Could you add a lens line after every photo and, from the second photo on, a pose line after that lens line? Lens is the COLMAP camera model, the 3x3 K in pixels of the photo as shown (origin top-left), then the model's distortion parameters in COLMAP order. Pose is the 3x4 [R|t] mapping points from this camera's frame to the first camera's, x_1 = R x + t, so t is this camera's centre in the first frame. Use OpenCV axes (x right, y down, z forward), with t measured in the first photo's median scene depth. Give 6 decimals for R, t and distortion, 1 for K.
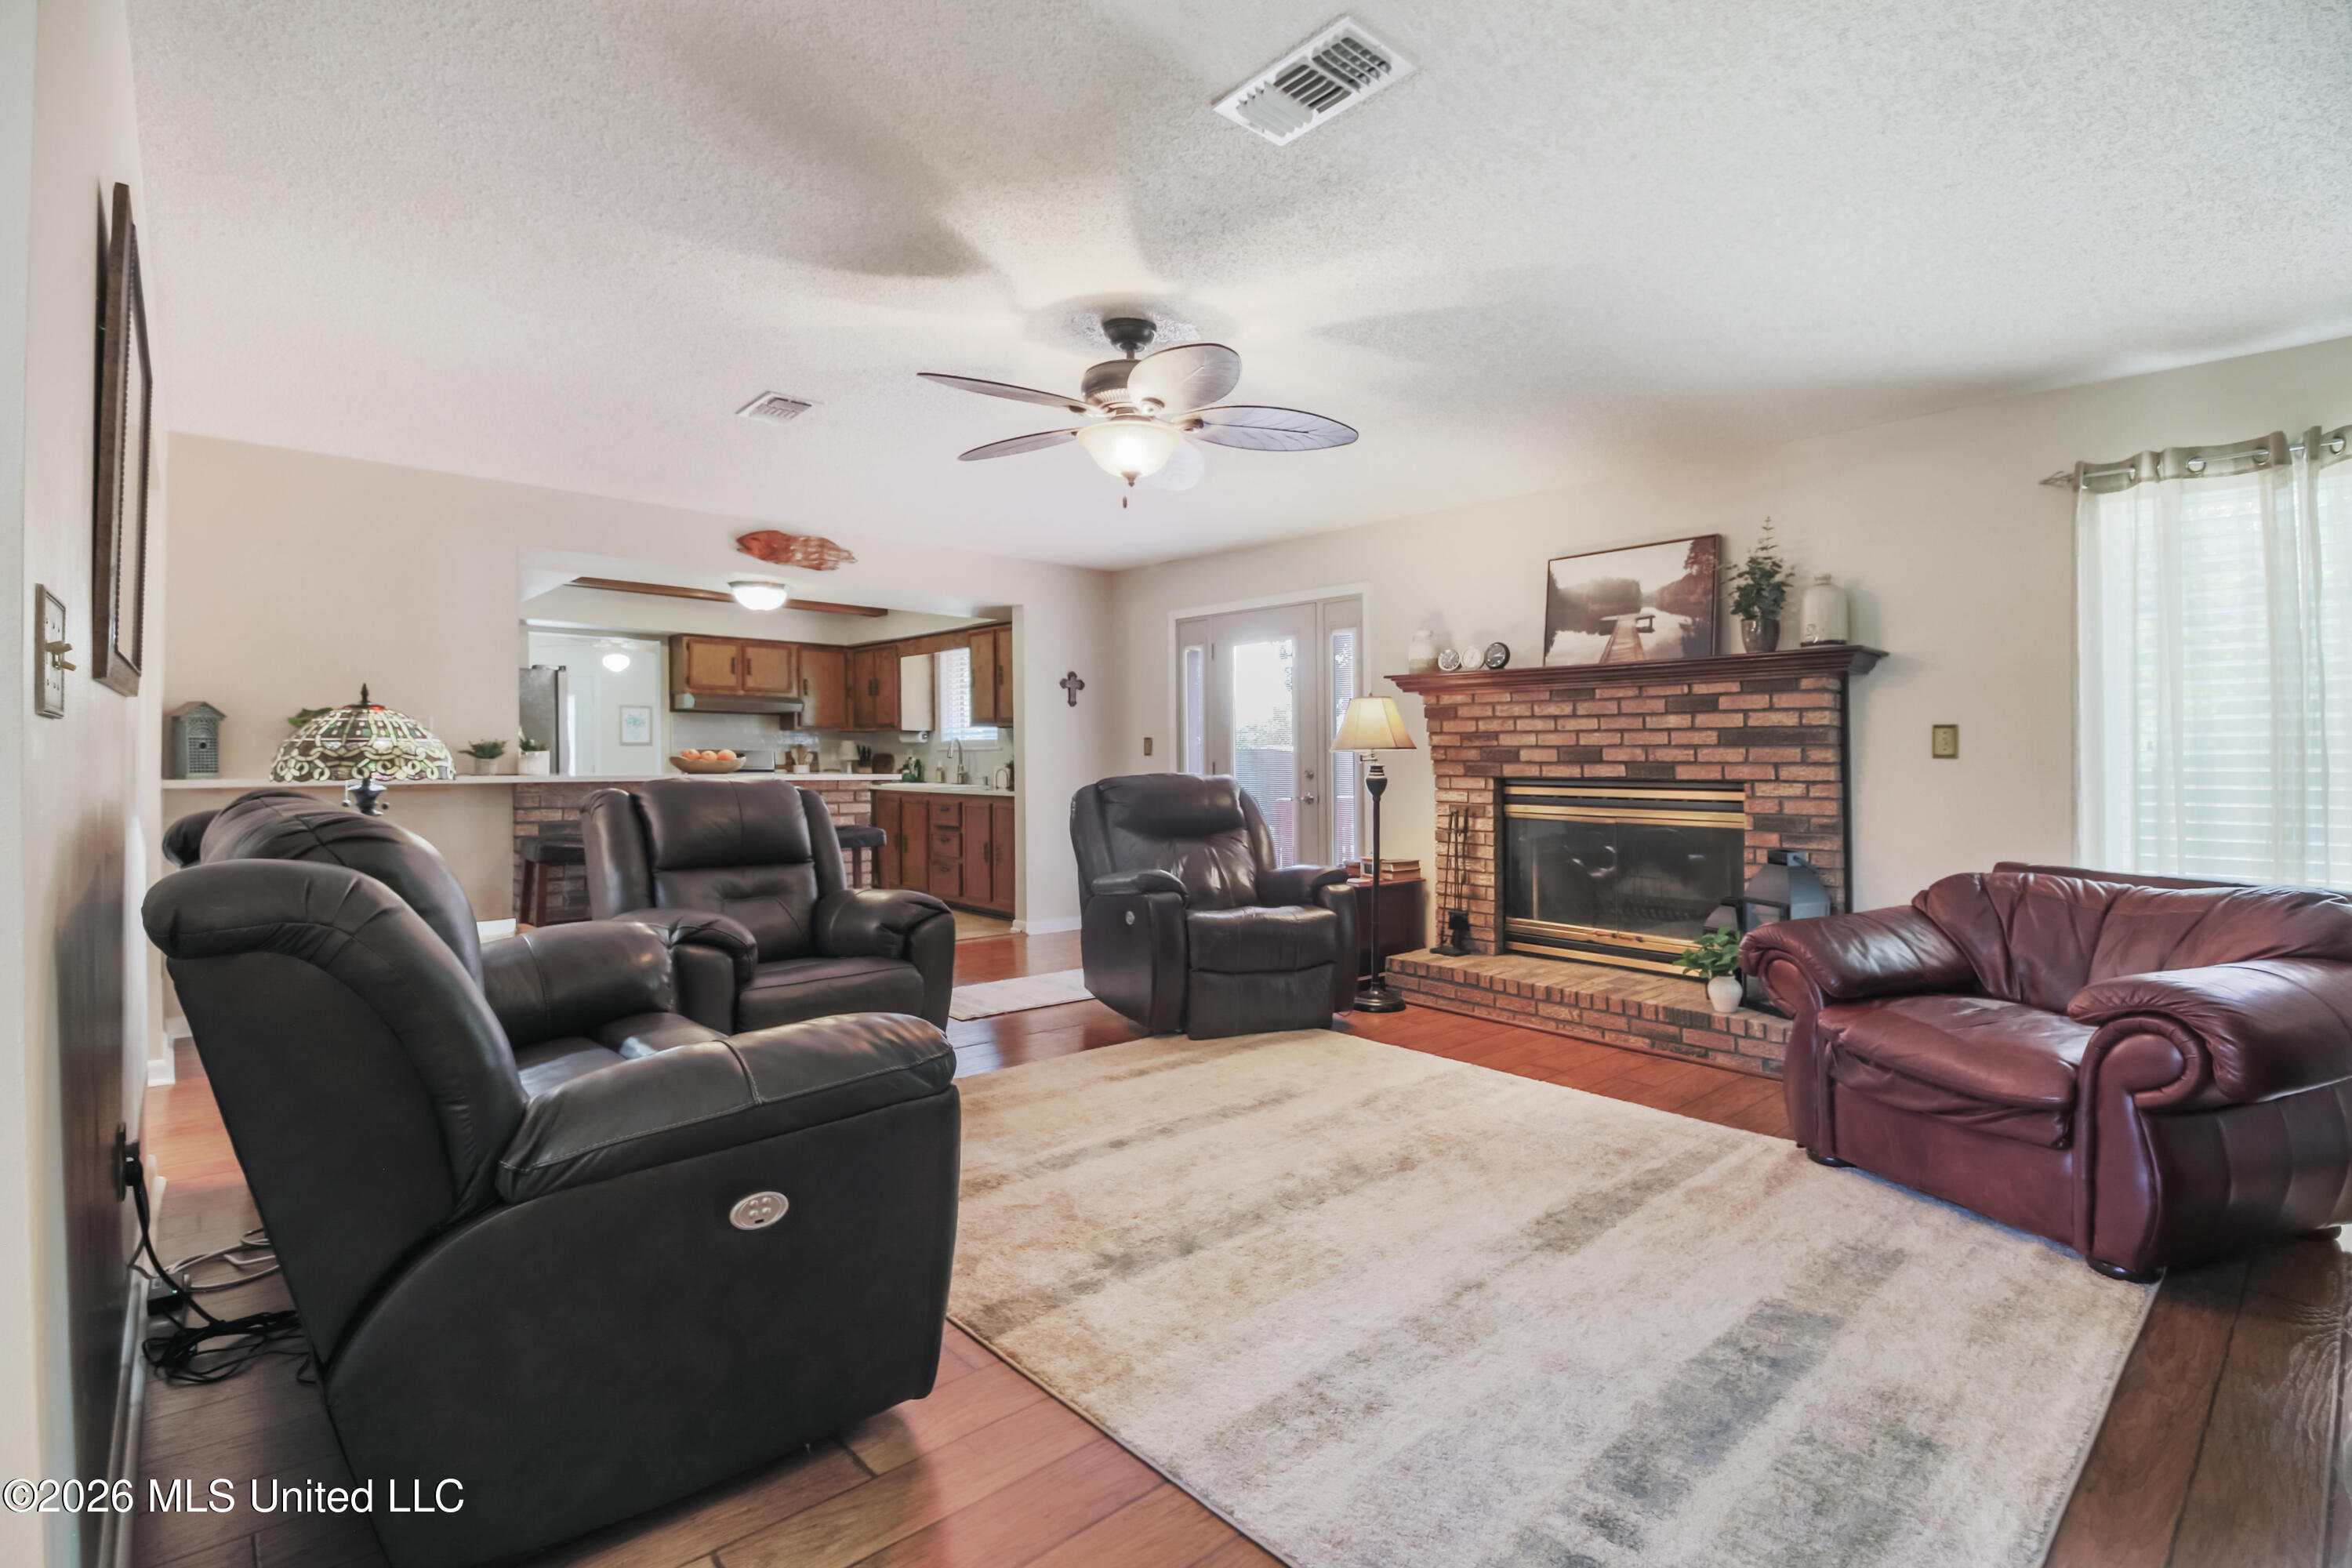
lens RADIAL K [[1094.6, 0, 1176.3], [0, 1094.6, 760.8], [0, 0, 1]] dist [-0.001510, -0.010371]
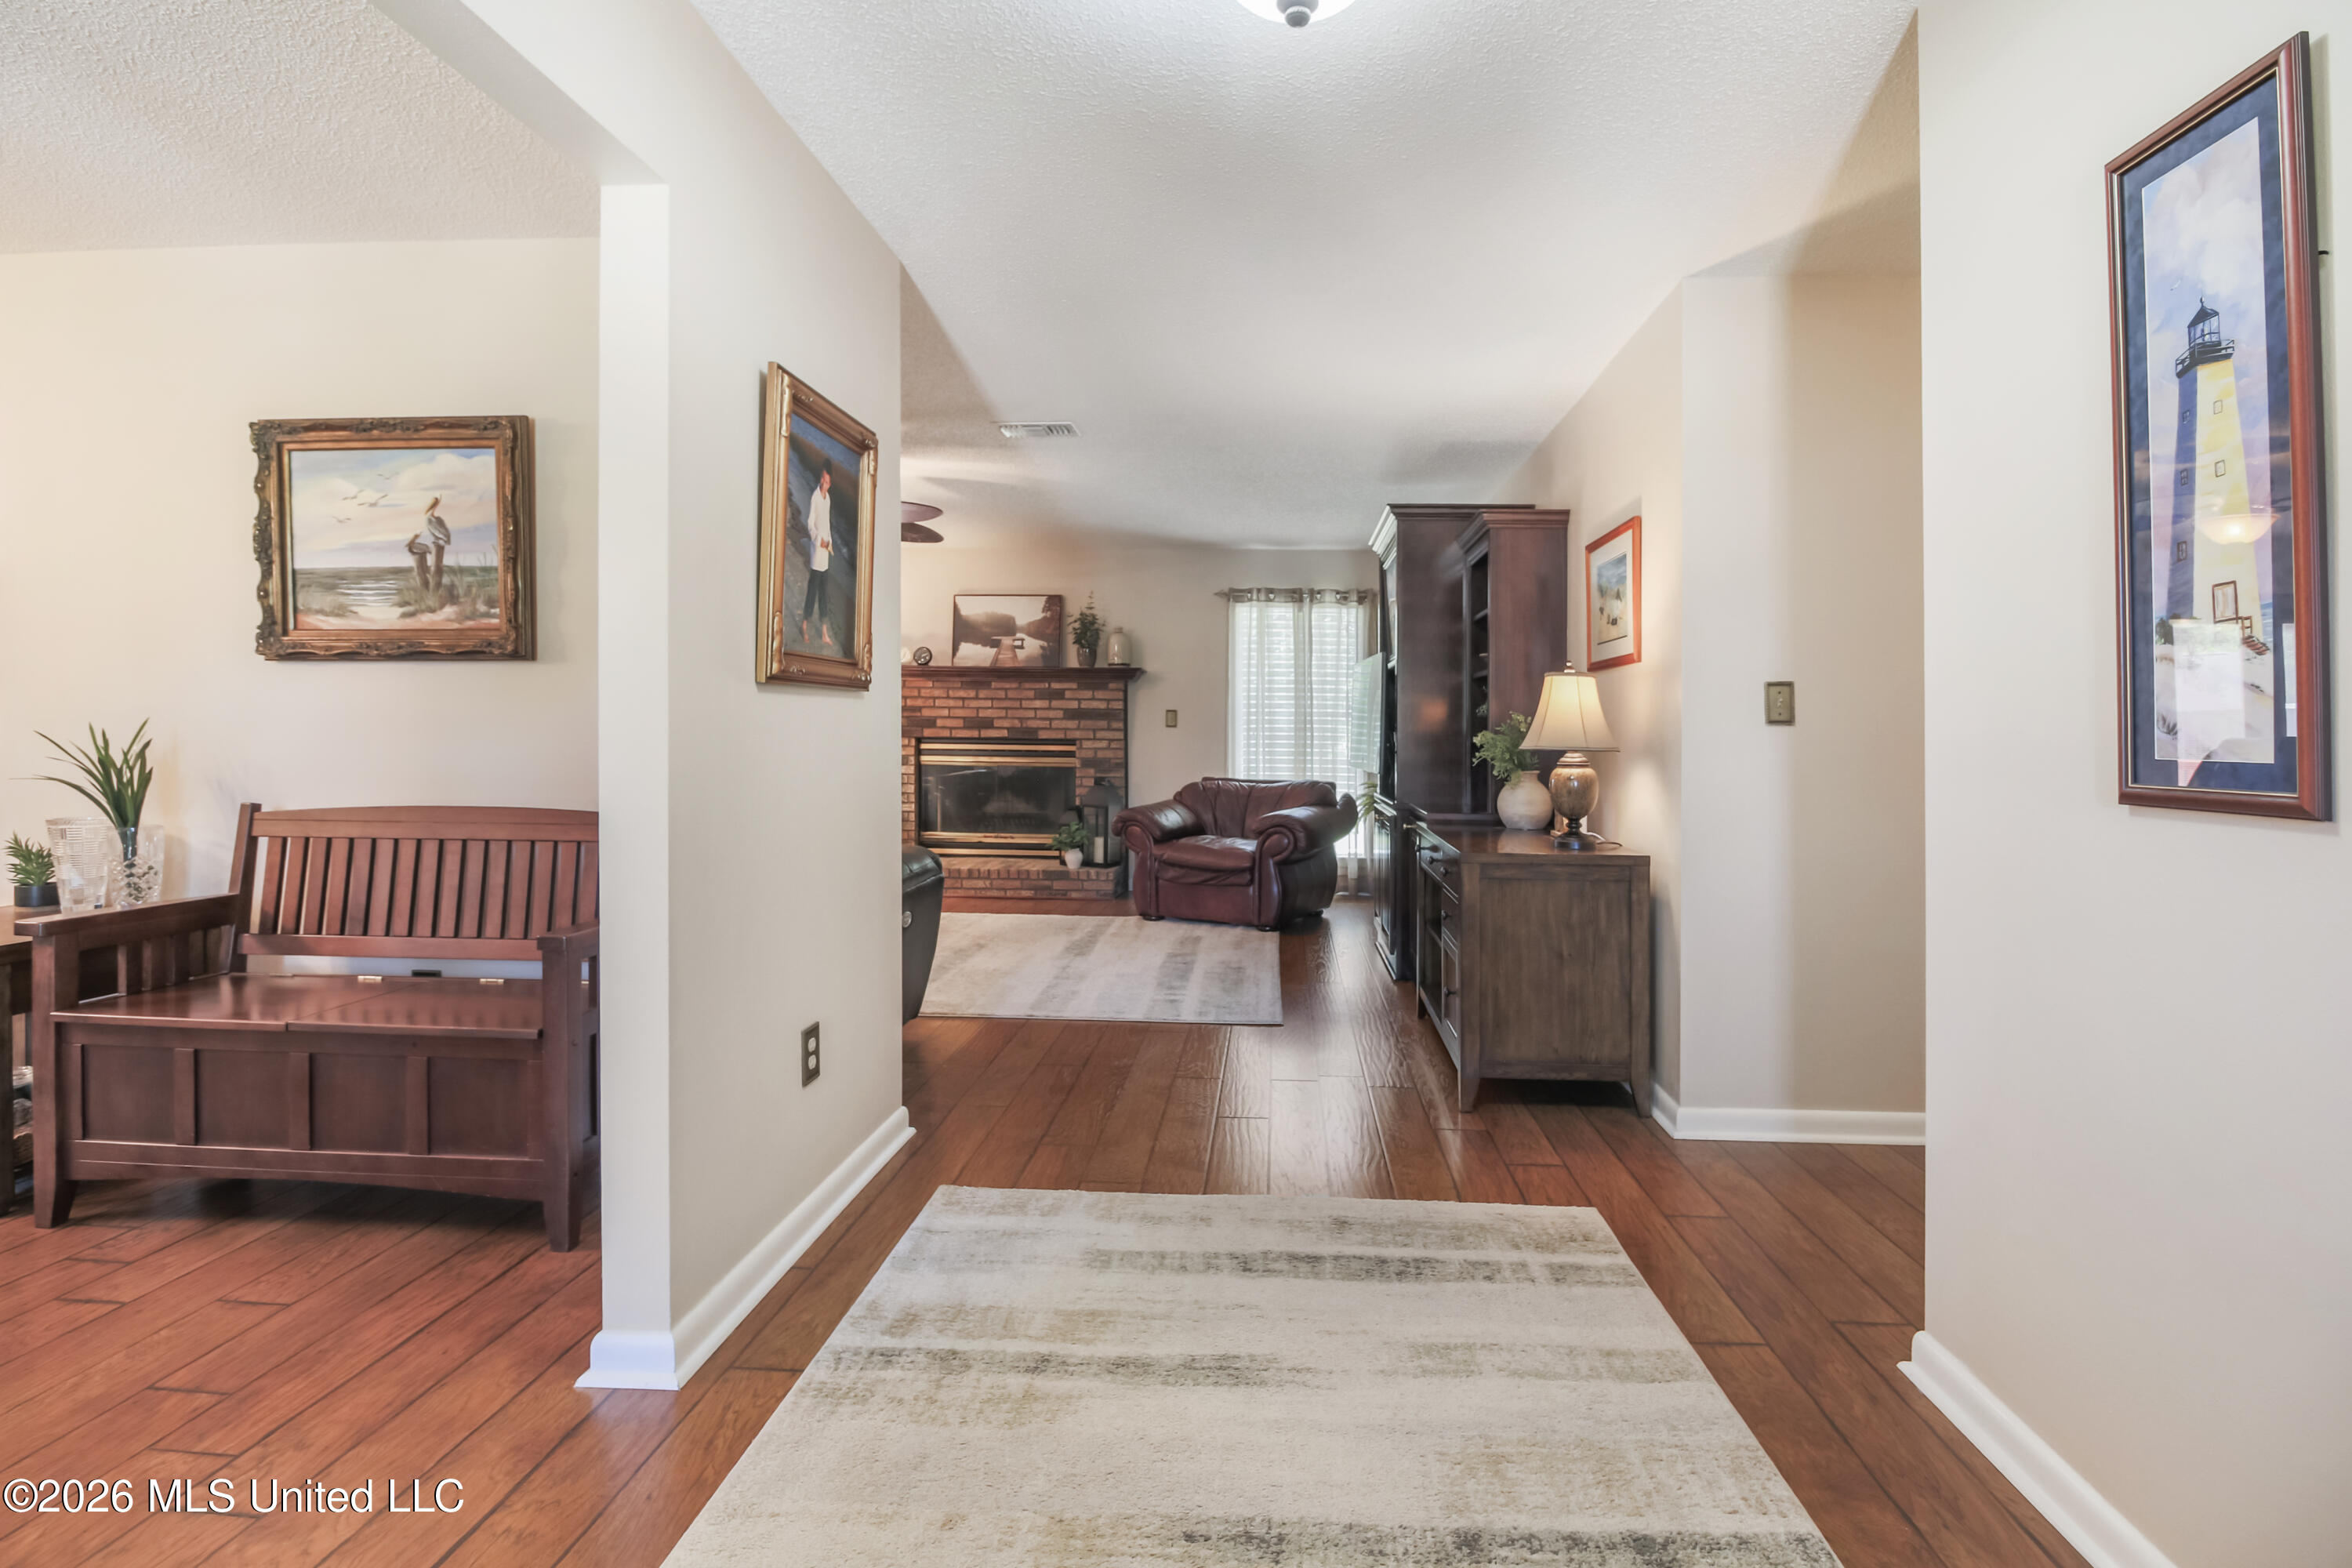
lens RADIAL K [[1117.9, 0, 1184.2], [0, 1117.9, 736.1], [0, 0, 1]] dist [-0.002466, -0.000314]
pose [[0.728244, 0.002444, 0.685313, -0.589884], [-0.009692, 0.999930, 0.006733, -0.000376], [-0.685249, -0.011545, 0.728217, -0.426750]]
